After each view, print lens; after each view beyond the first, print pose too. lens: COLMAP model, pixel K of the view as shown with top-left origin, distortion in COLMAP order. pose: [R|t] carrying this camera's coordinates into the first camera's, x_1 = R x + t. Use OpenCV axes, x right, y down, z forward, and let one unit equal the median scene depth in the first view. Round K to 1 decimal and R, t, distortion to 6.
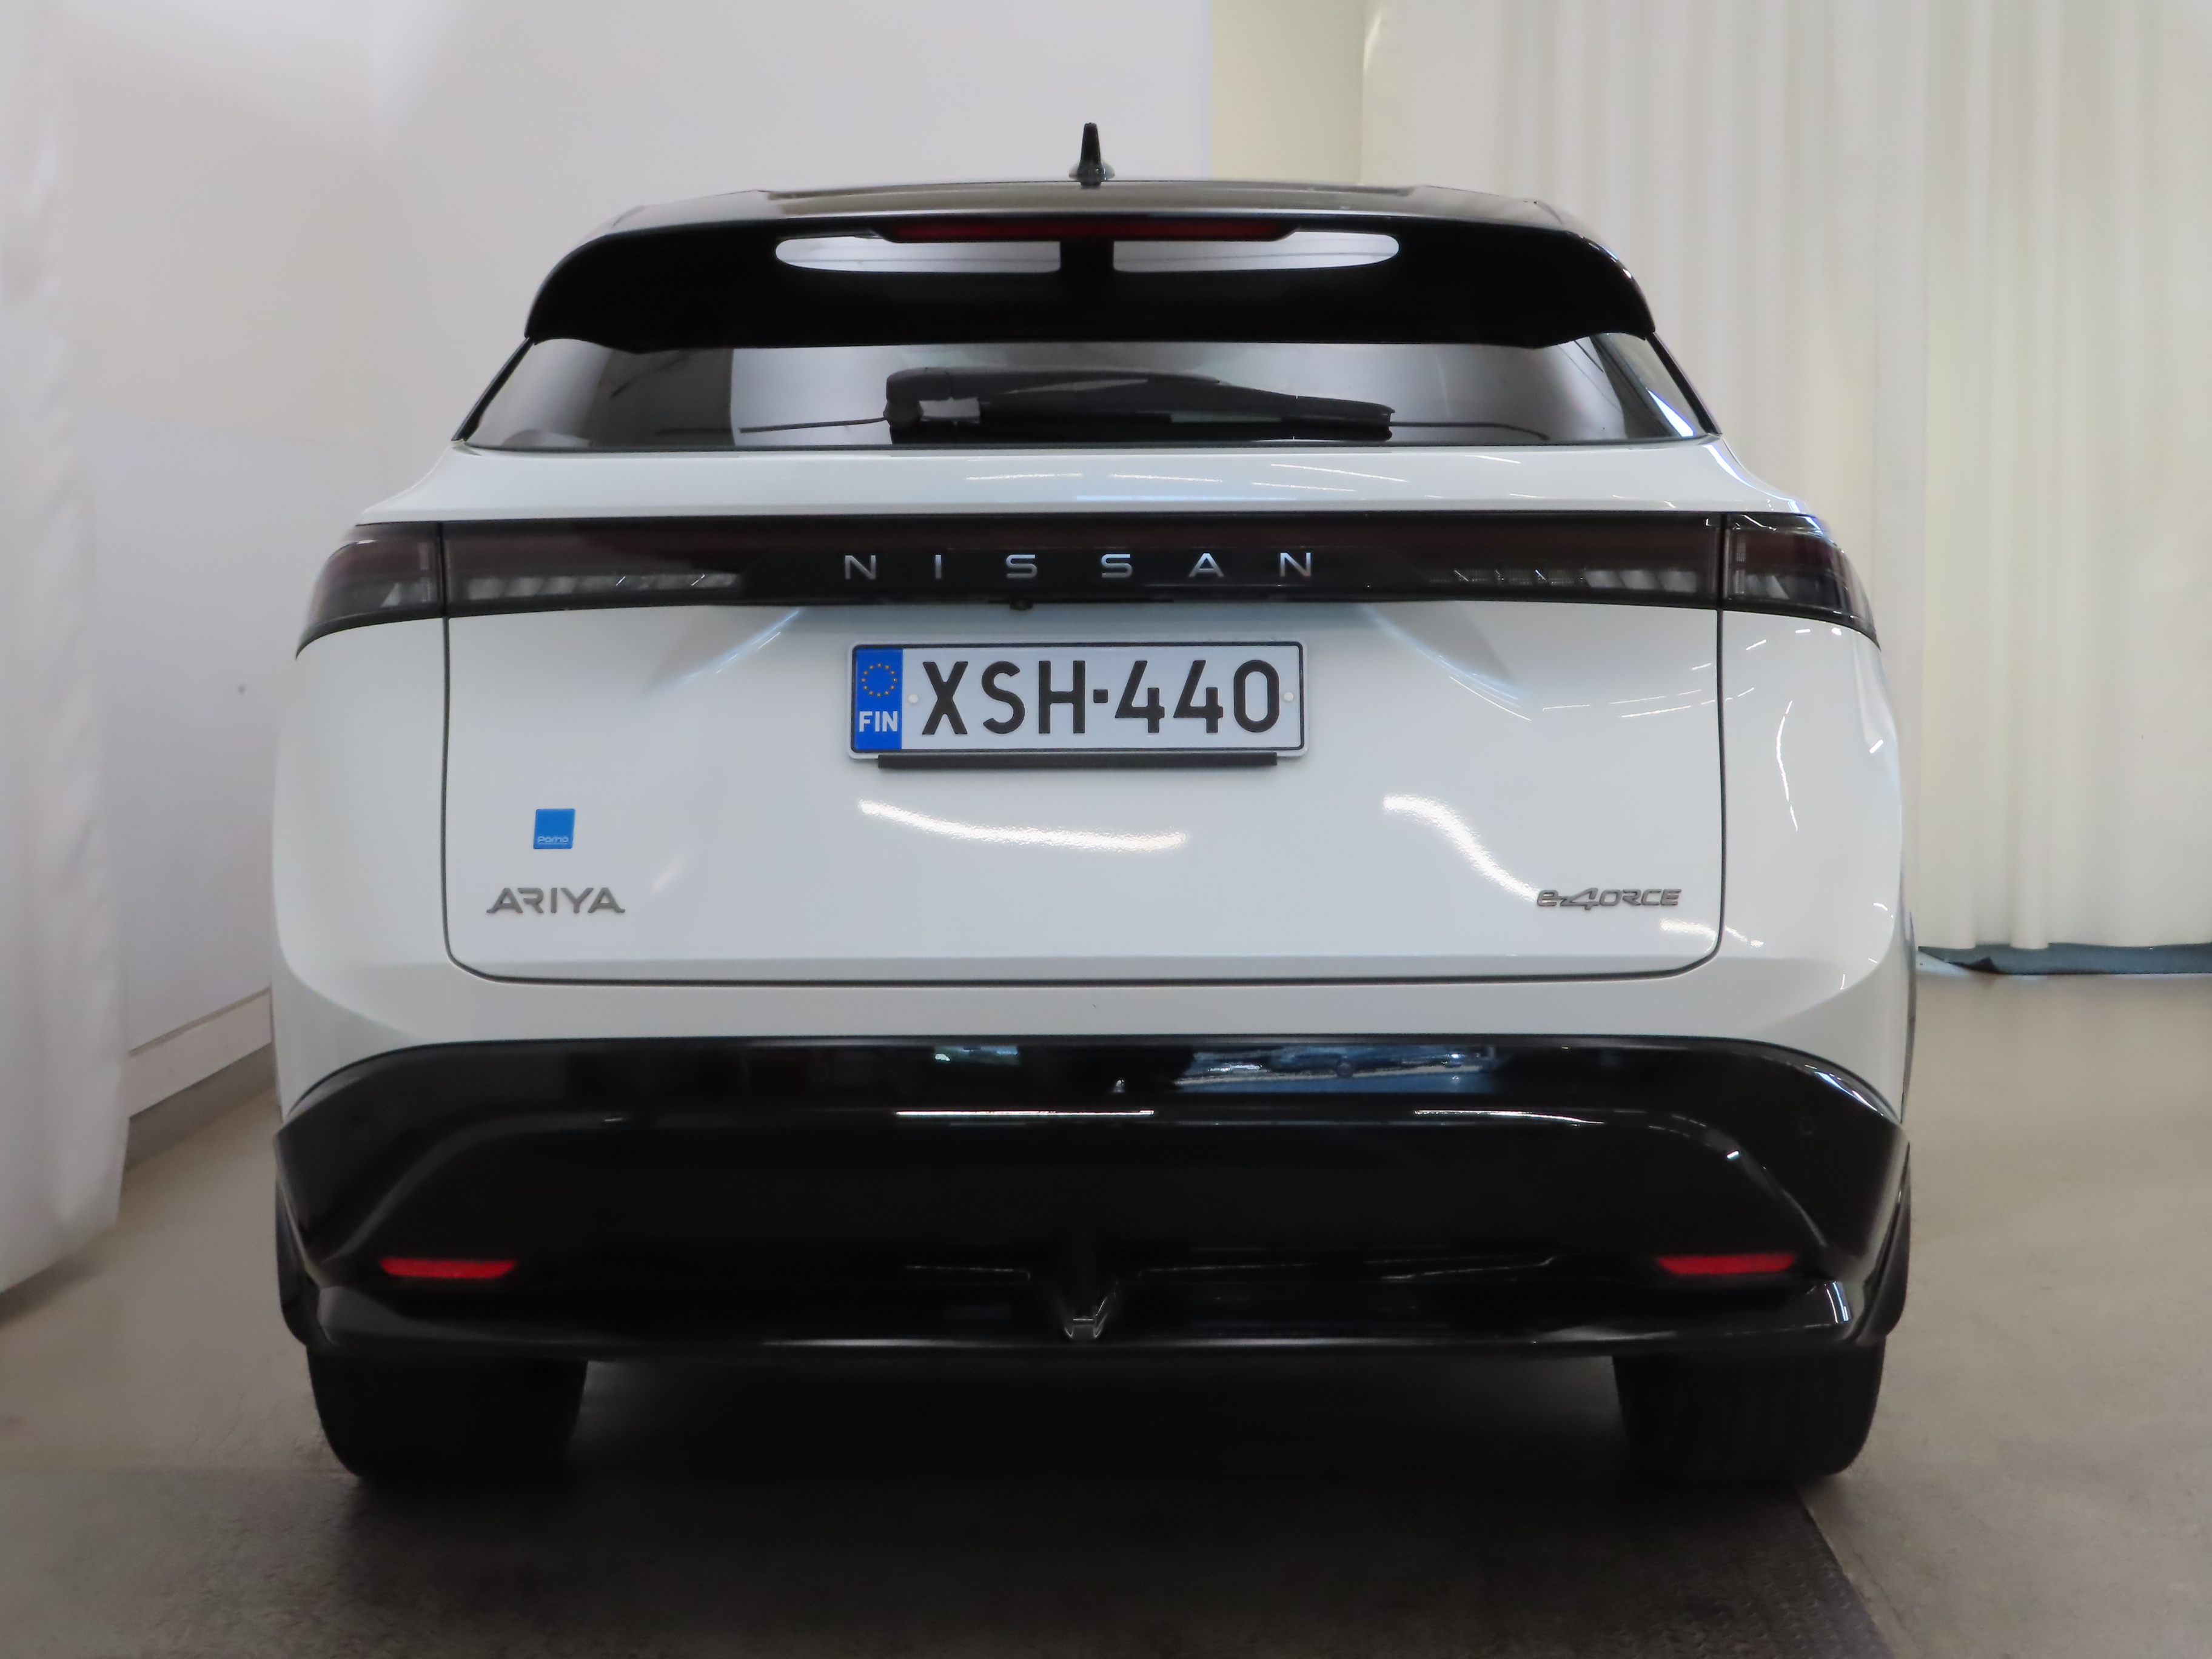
lens RADIAL K [[919.8, 0, 1106.0], [0, 919.8, 829.5], [0, 0, 1]] dist [-0.047912, -0.000019]
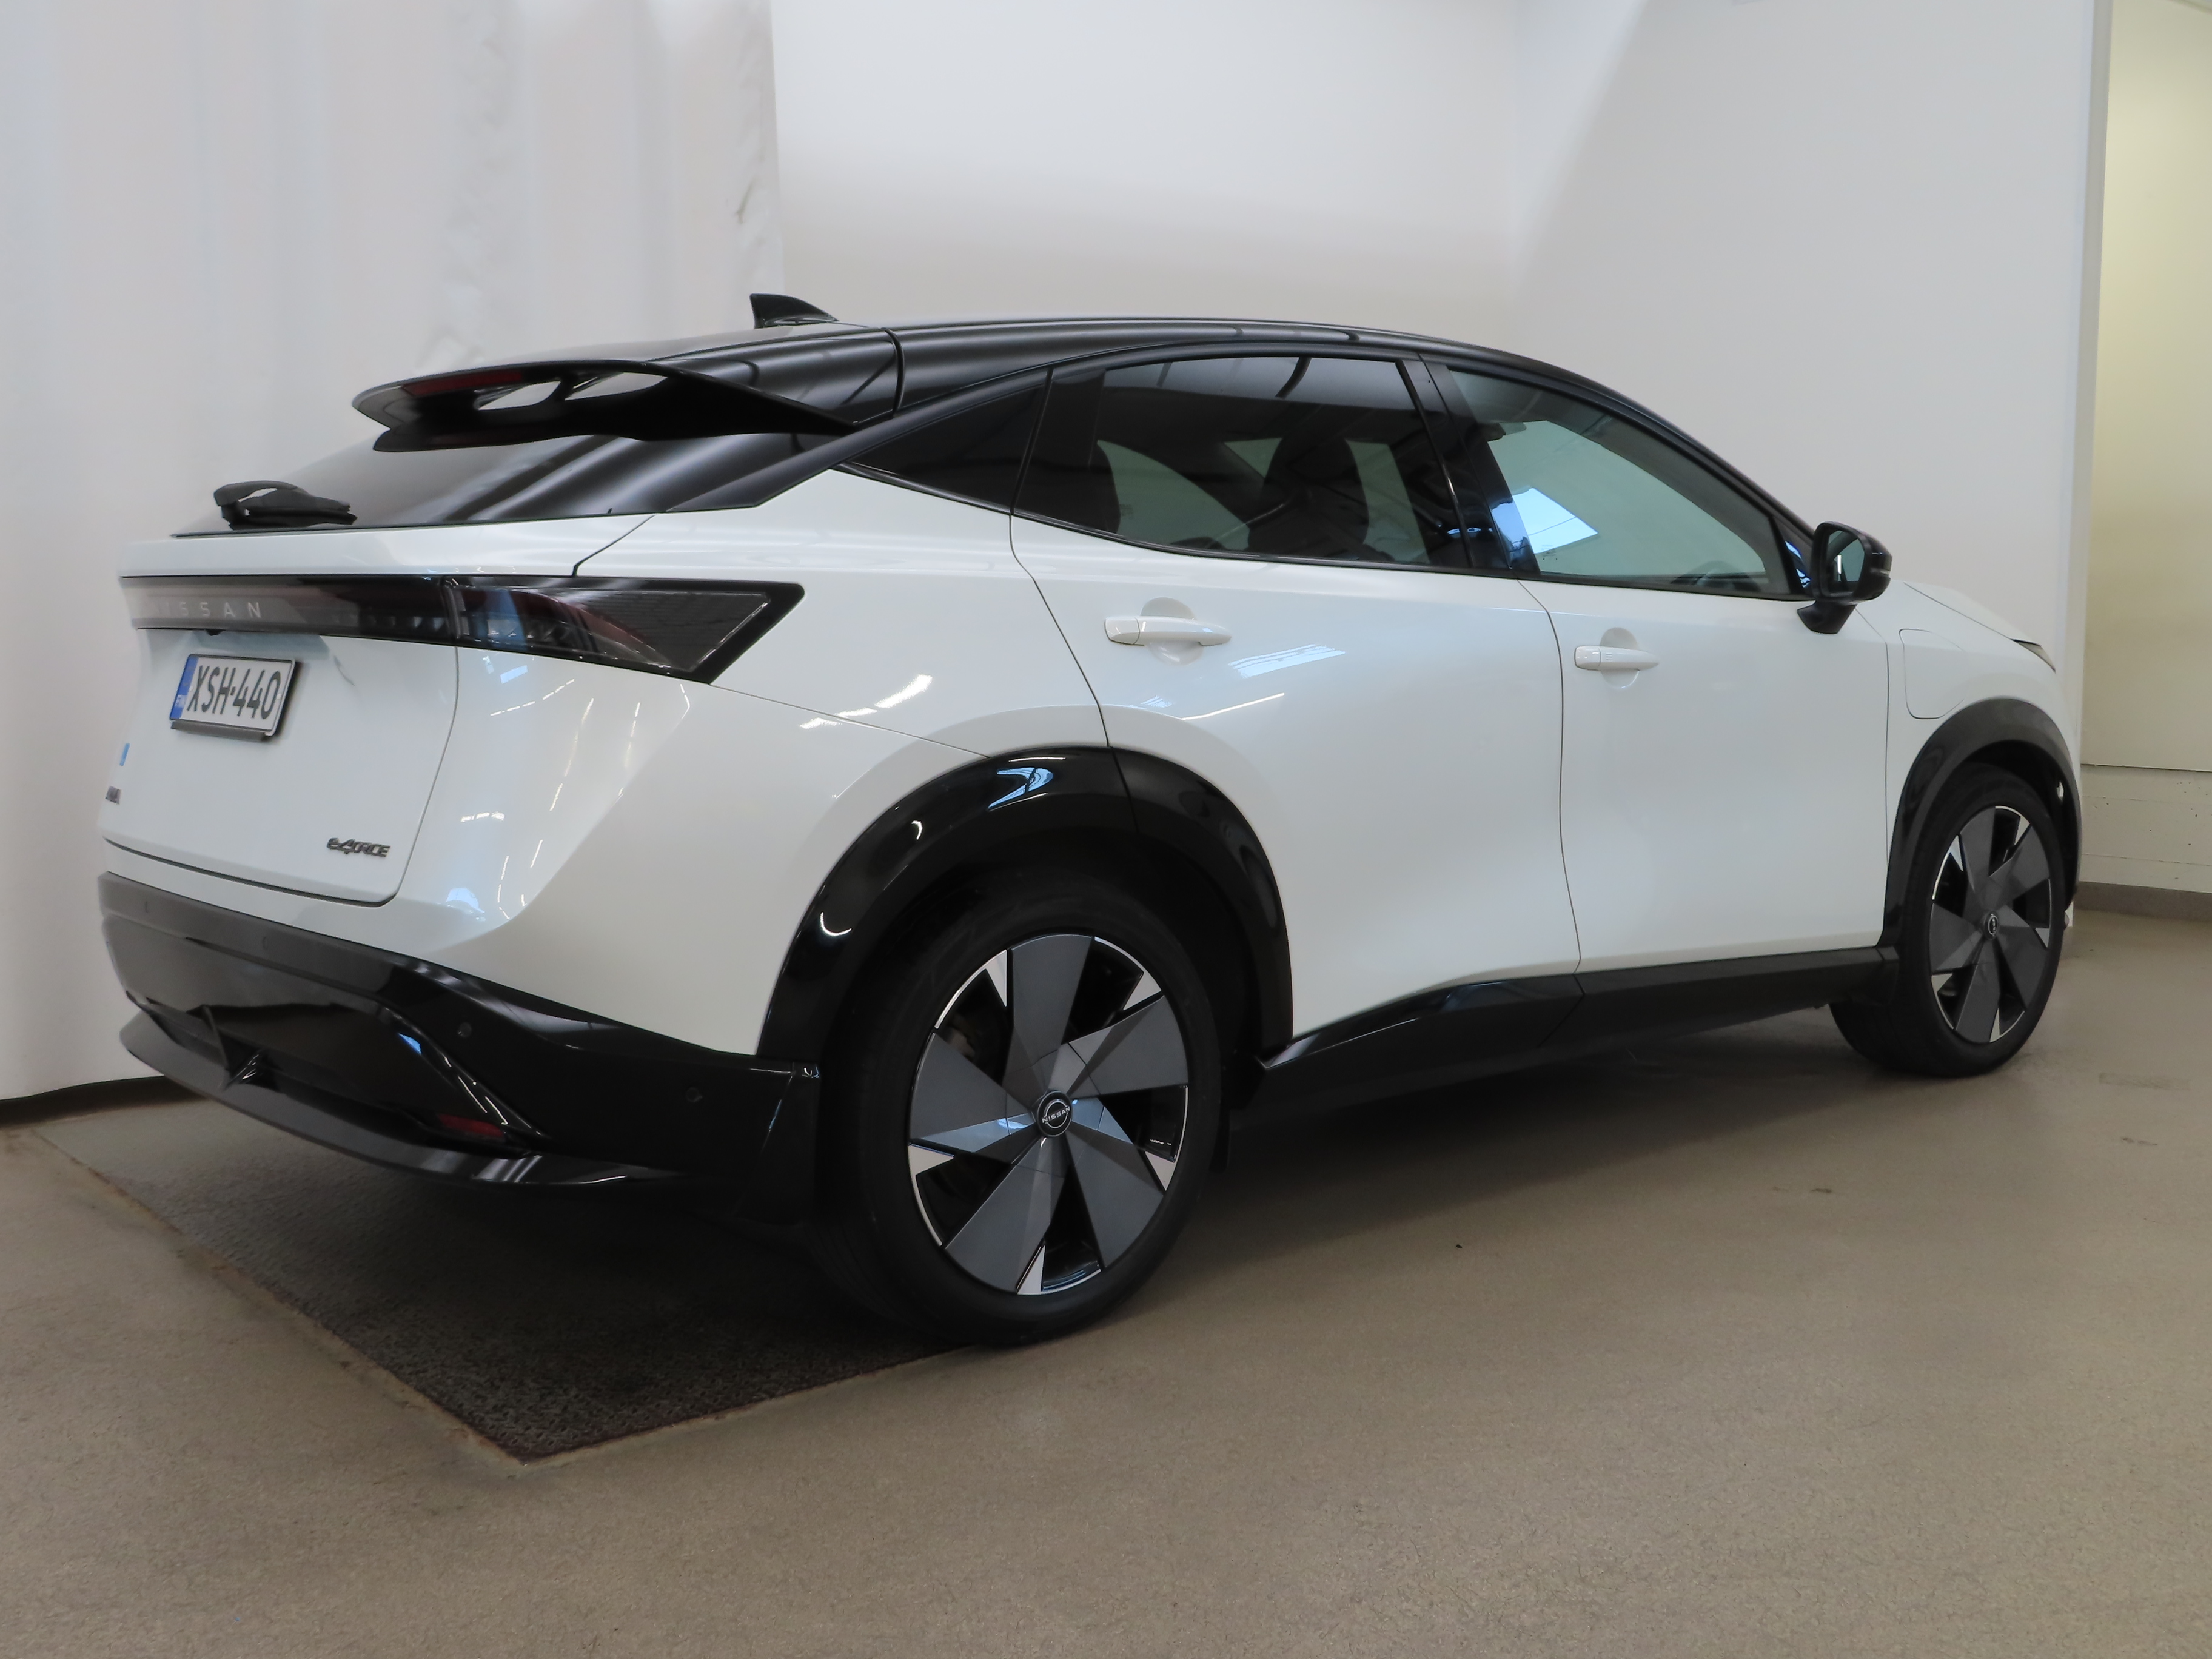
lens RADIAL K [[922.0, 0, 1106.0], [0, 922.0, 829.5], [0, 0, 1]] dist [-0.000316, -0.000072]
pose [[0.940794, 0.106308, -0.321876, 1.966741], [-0.134842, 0.988557, -0.067625, -0.009182], [0.311004, 0.107023, 0.944364, 0.018323]]
